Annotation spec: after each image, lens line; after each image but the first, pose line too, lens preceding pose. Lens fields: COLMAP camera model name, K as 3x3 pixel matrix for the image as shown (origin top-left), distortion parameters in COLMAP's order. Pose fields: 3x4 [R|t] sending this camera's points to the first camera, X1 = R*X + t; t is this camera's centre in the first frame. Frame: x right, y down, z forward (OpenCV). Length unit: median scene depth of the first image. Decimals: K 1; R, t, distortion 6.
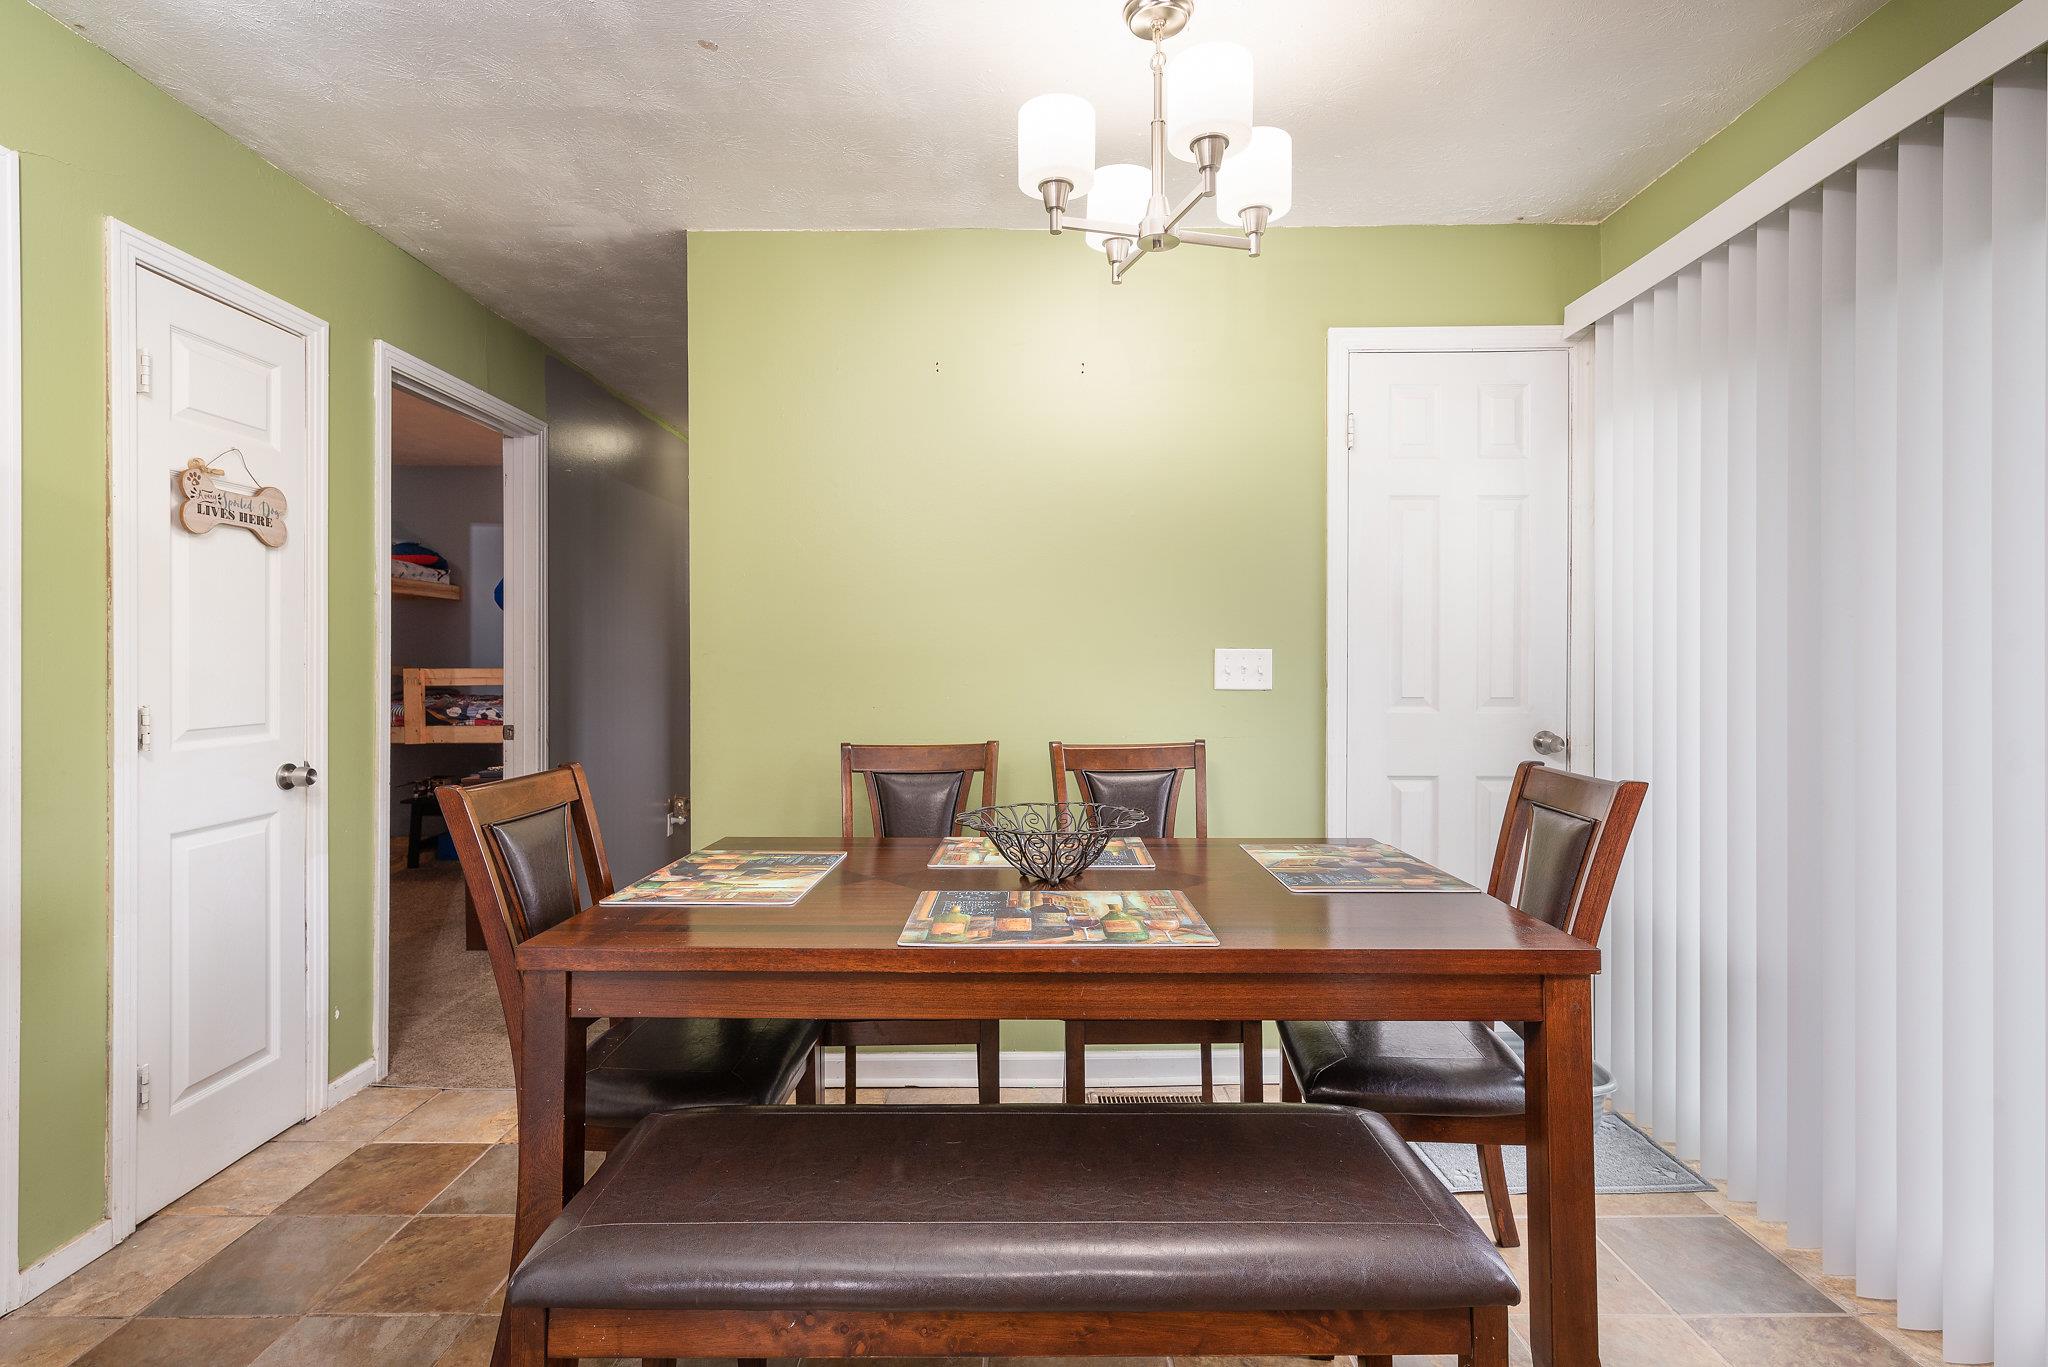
lens RADIAL K [[899.8, 0, 1019.0], [0, 899.8, 669.4], [0, 0, 1]] dist [0.000533, -0.000069]
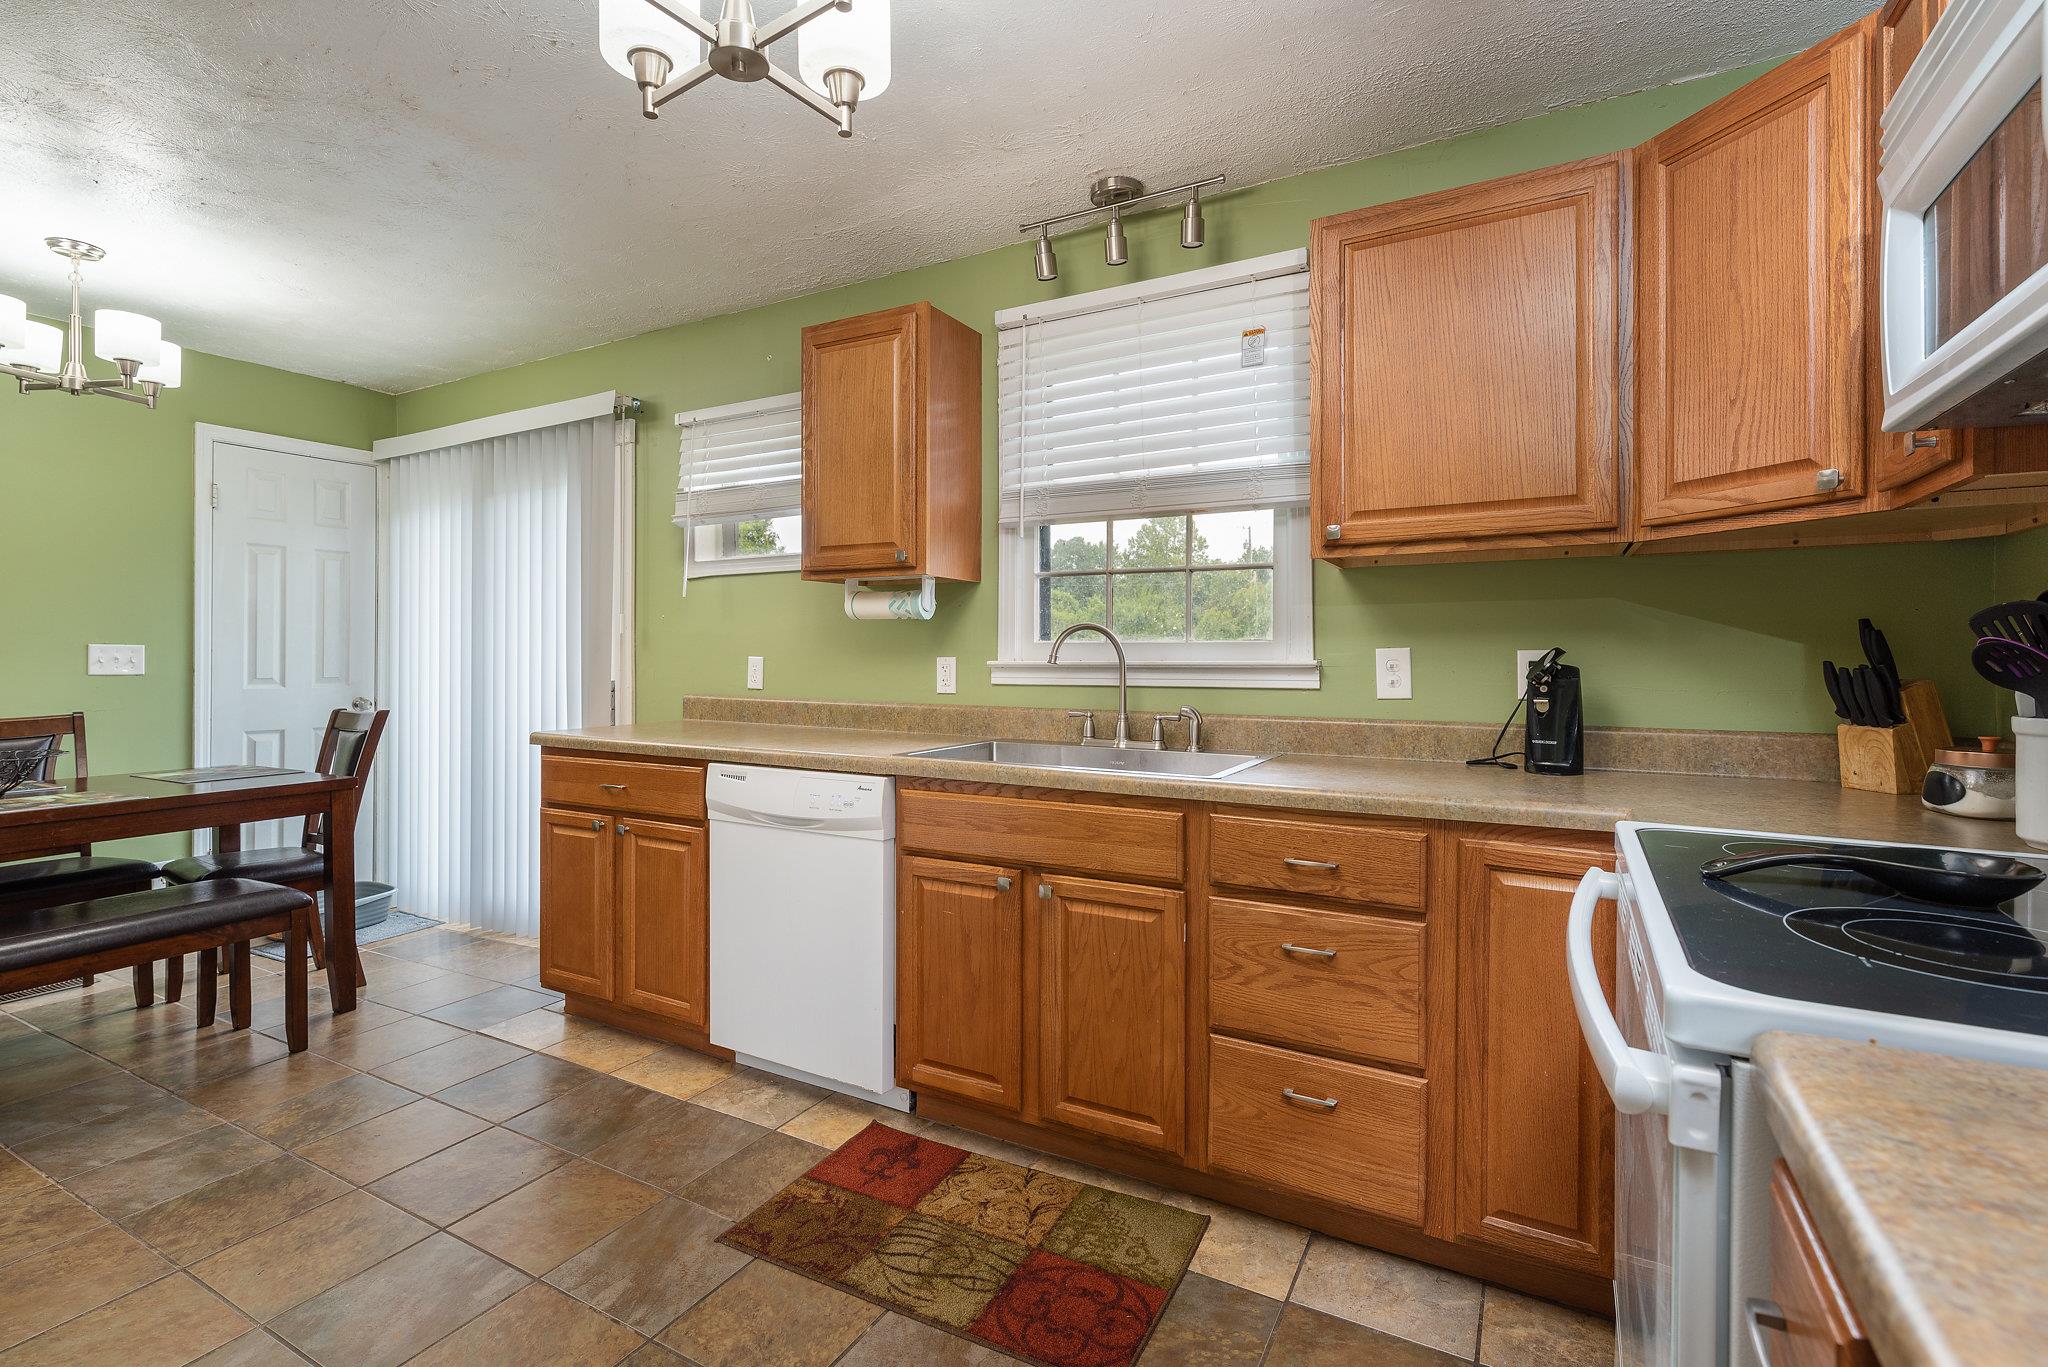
lens RADIAL K [[936.5, 0, 1027.5], [0, 936.5, 659.8], [0, 0, 1]] dist [0.002430, 0.000349]
pose [[0.469017, -0.003290, 0.883183, -0.379746], [0.000846, 0.999994, 0.003276, -0.003926], [-0.883189, -0.000789, 0.469017, -0.933967]]
